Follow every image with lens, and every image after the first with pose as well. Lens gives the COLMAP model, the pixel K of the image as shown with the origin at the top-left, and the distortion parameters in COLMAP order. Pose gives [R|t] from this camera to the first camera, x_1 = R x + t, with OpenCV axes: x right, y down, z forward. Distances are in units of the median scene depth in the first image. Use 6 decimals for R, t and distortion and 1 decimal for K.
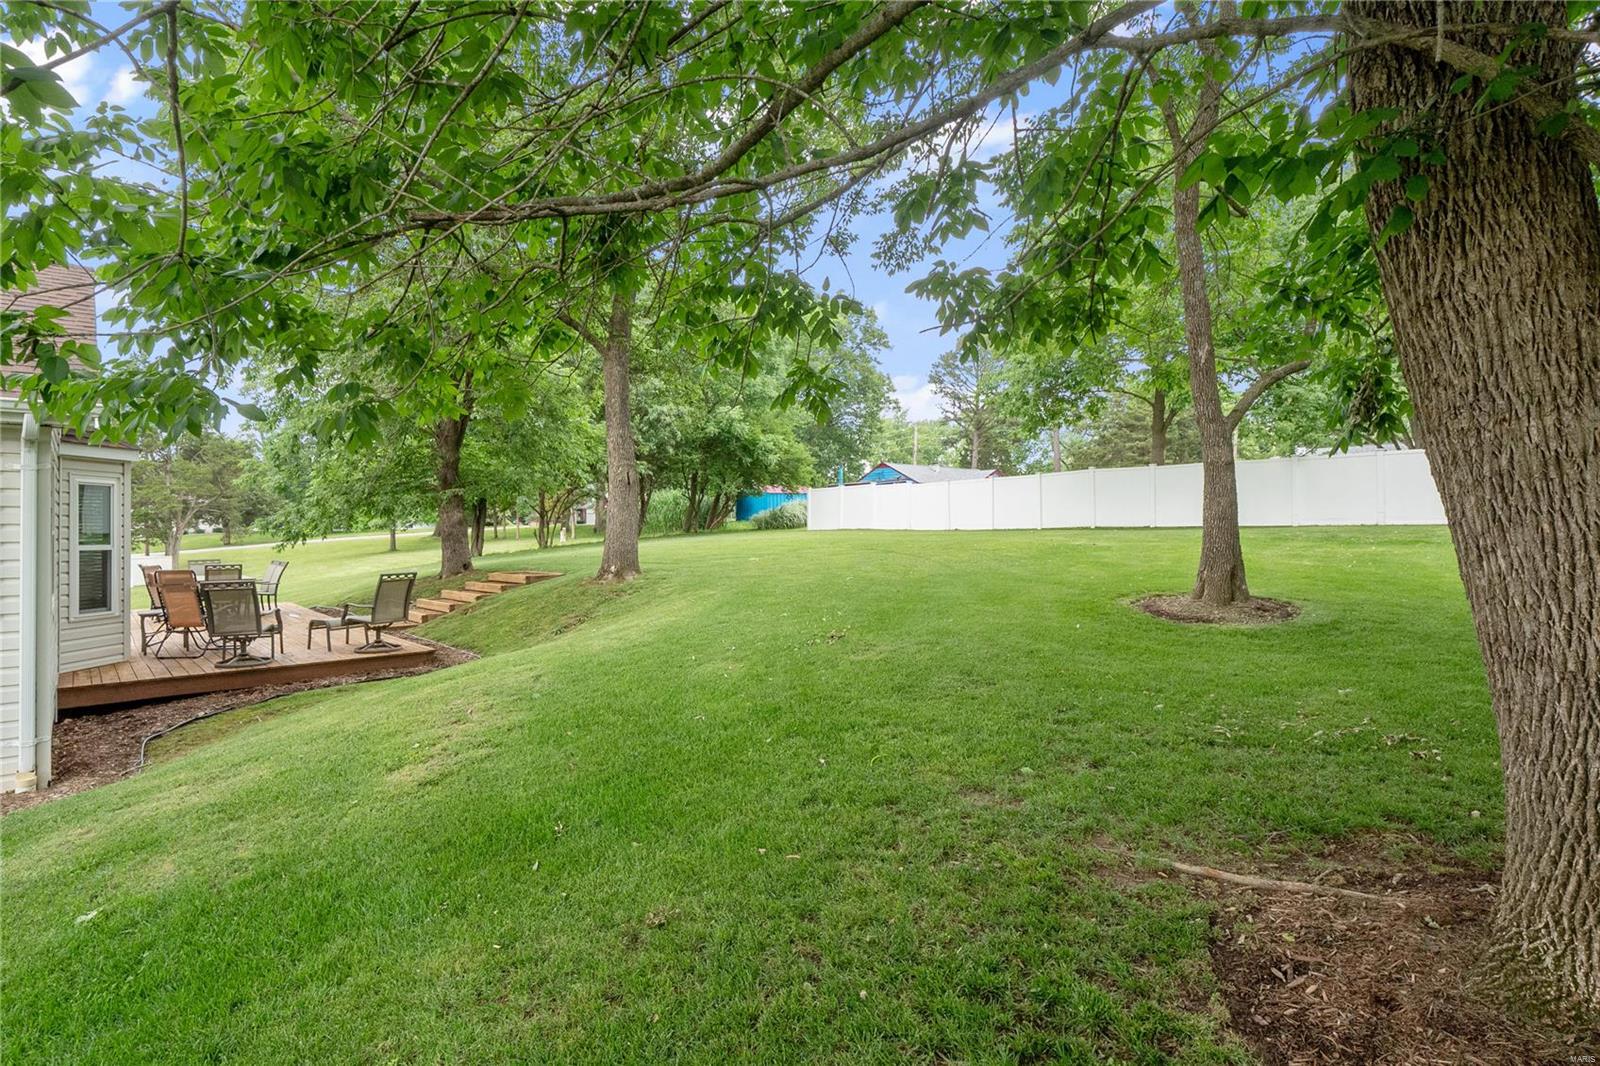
lens RADIAL K [[811.9, 0, 800.0], [0, 811.9, 533.0], [0, 0, 1]] dist [-0.005761, -0.000913]
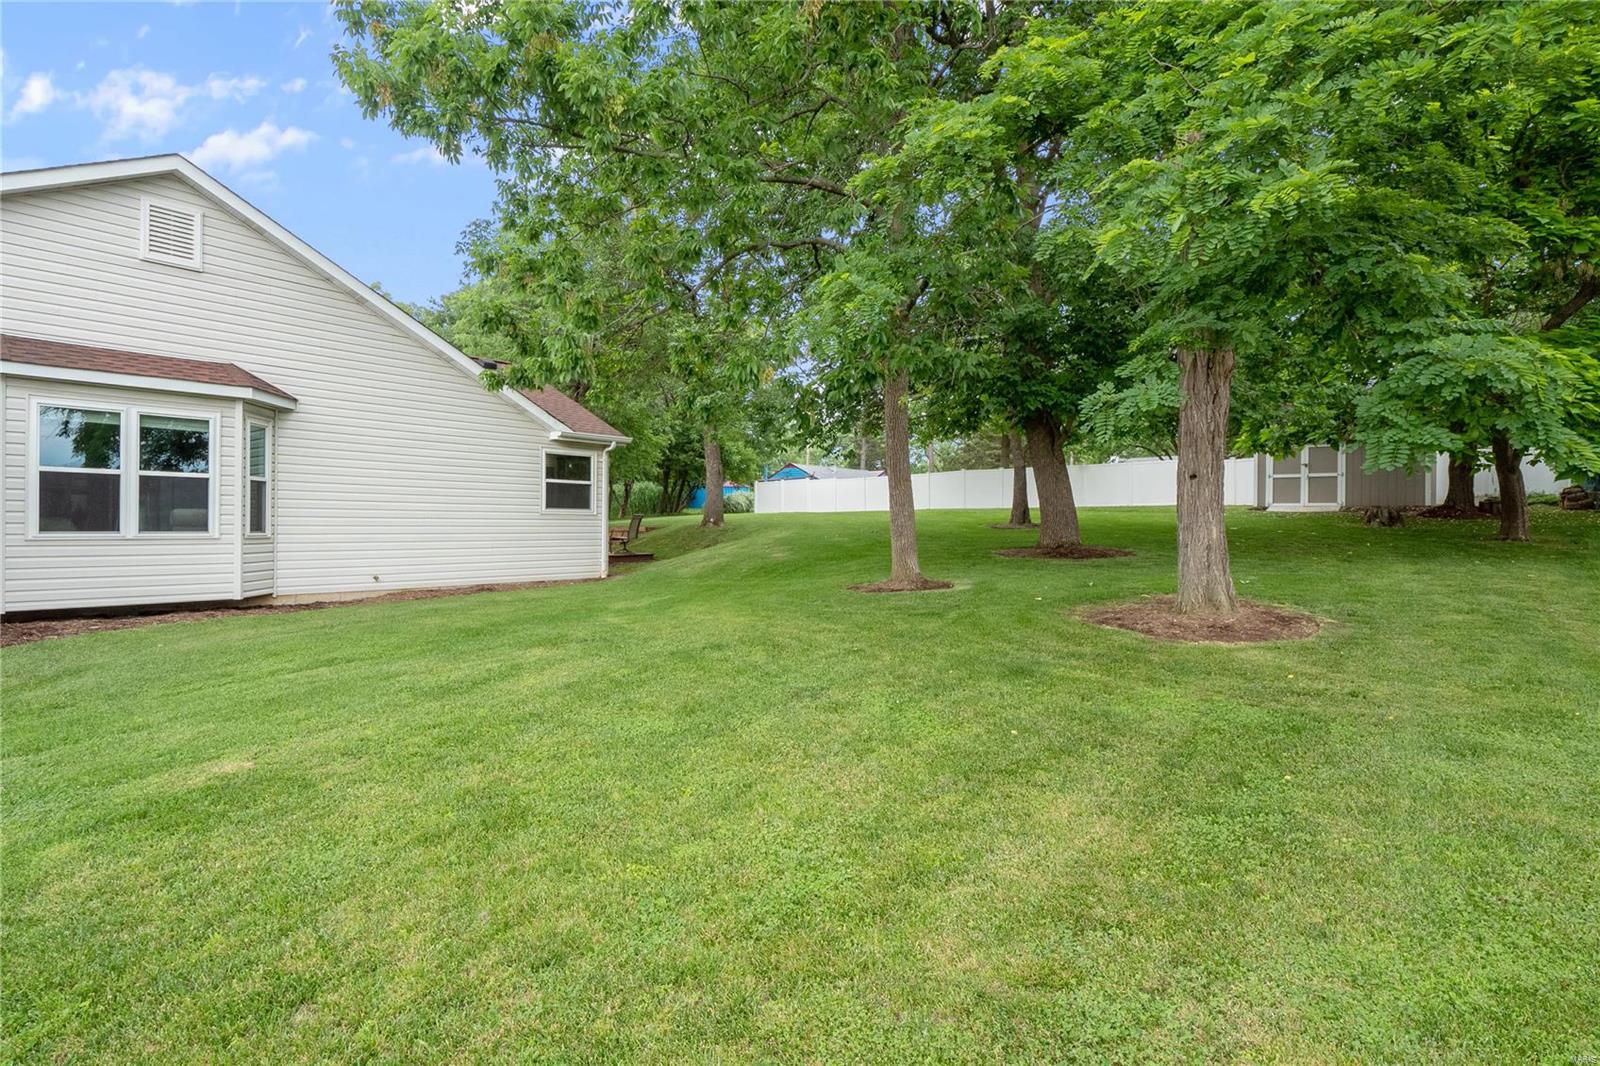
lens RADIAL K [[811.9, 0, 800.0], [0, 811.9, 533.0], [0, 0, 1]] dist [-0.005761, -0.000913]
pose [[0.988449, 0.003823, 0.151508, -0.124943], [-0.003979, 0.999992, 0.000726, 0.029271], [-0.151504, -0.001321, 0.988456, -0.343918]]
